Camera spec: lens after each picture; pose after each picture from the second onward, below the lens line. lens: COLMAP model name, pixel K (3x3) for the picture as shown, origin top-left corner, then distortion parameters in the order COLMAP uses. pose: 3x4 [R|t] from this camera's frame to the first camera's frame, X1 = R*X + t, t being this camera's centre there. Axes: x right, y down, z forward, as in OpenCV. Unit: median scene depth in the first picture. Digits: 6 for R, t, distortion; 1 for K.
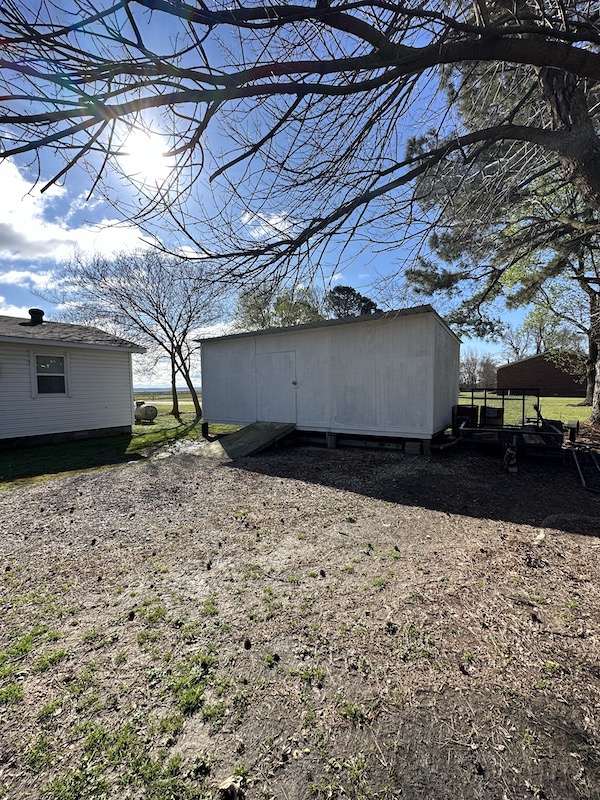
lens RADIAL K [[319.6, 0, 298.9], [0, 319.6, 395.2], [0, 0, 1]] dist [0.001113, 0.000120]
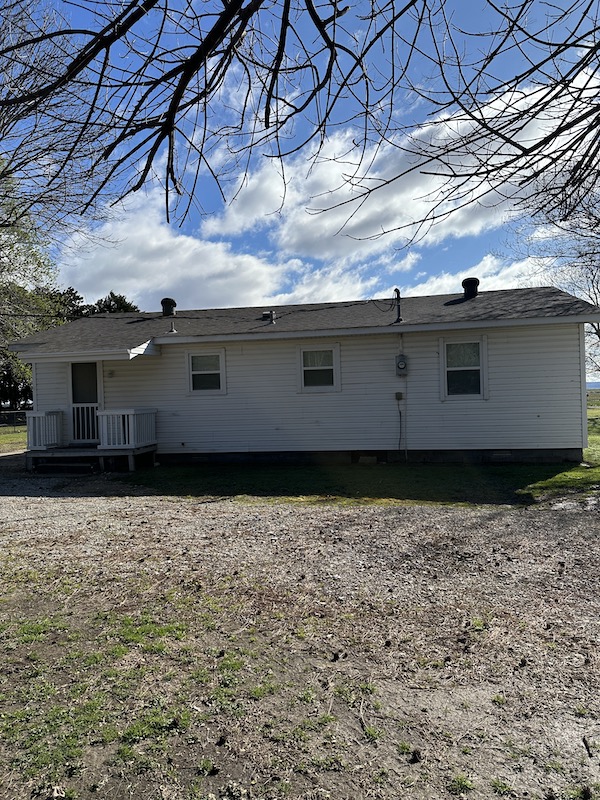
lens RADIAL K [[563.9, 0, 299.1], [0, 563.9, 403.5], [0, 0, 1]] dist [0.032053, -0.009496]
pose [[0.412779, 0.013214, -0.910735, 0.256091], [0.007601, 0.999810, 0.017951, -0.011638], [0.910800, -0.014332, 0.412600, 0.137697]]
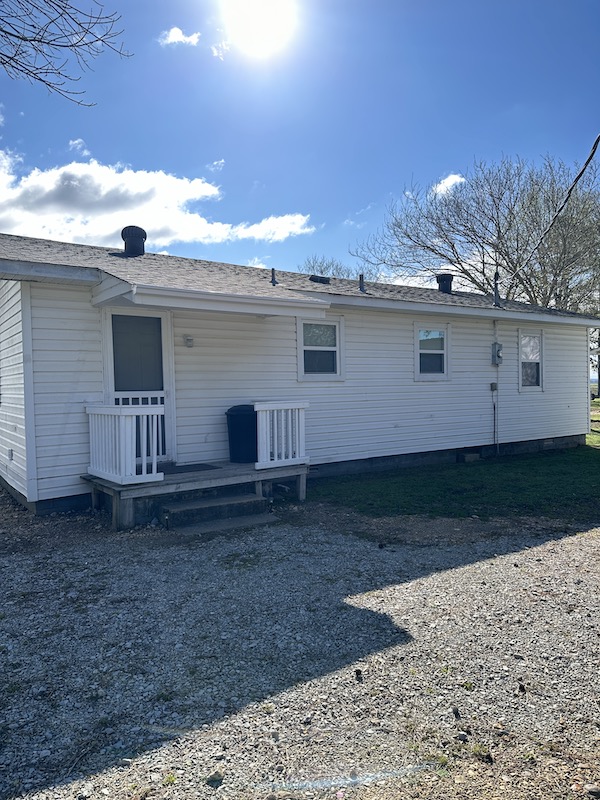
lens RADIAL K [[563.9, 0, 299.9], [0, 563.9, 395.1], [0, 0, 1]] dist [0.032053, -0.009496]
pose [[0.929317, -0.000363, -0.369284, -0.807139], [-0.000174, 0.999999, -0.001421, 0.017095], [0.369284, 0.001385, 0.929316, -0.424839]]
